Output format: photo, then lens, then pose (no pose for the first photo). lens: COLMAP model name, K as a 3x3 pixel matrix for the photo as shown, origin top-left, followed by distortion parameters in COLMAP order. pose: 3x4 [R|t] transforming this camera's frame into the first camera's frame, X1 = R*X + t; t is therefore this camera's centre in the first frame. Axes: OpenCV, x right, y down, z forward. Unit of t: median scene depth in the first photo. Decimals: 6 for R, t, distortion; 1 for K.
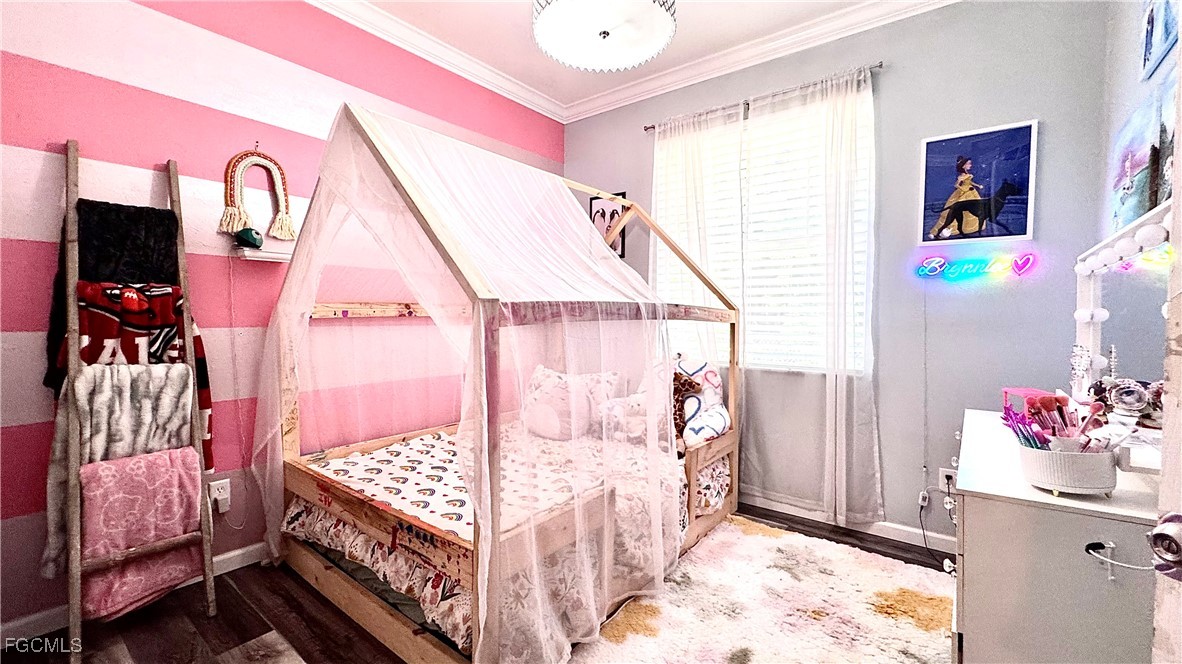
lens RADIAL K [[471.9, 0, 591.0], [0, 471.9, 332.0], [0, 0, 1]] dist [0.000500, -0.000050]
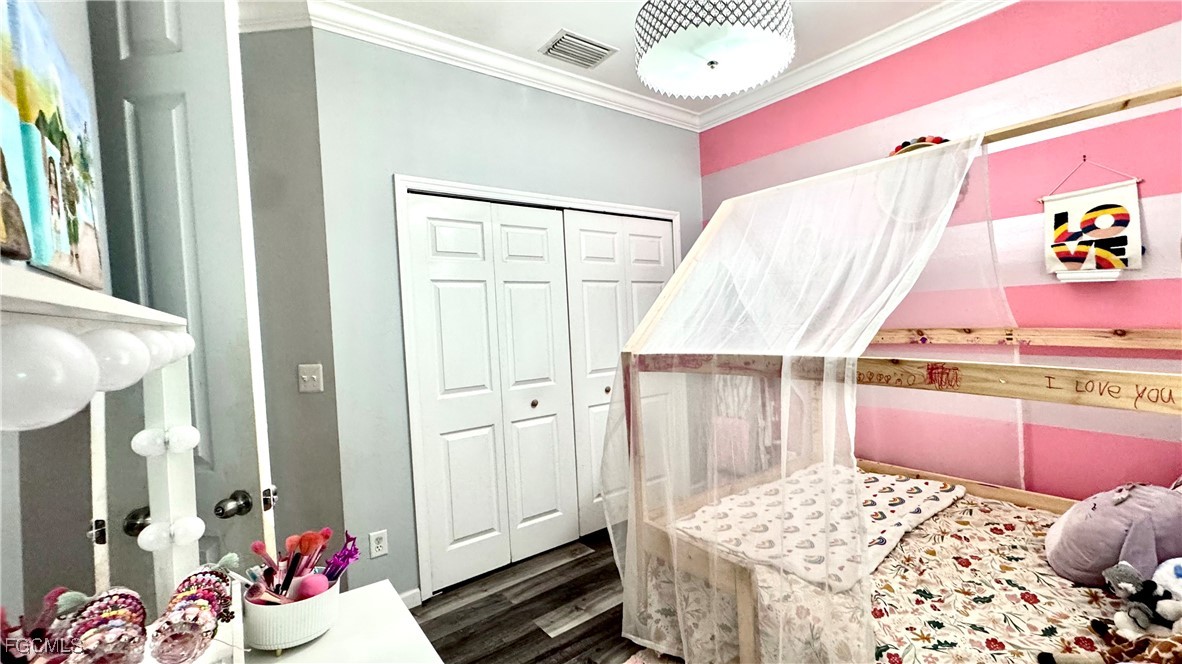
lens RADIAL K [[471.9, 0, 591.0], [0, 471.9, 332.0], [0, 0, 1]] dist [0.000500, -0.000050]
pose [[-0.265885, 0.027957, -0.963599, 0.944890], [0.015387, 0.999575, 0.024754, -0.129162], [0.963882, -0.008245, -0.266202, 0.953167]]
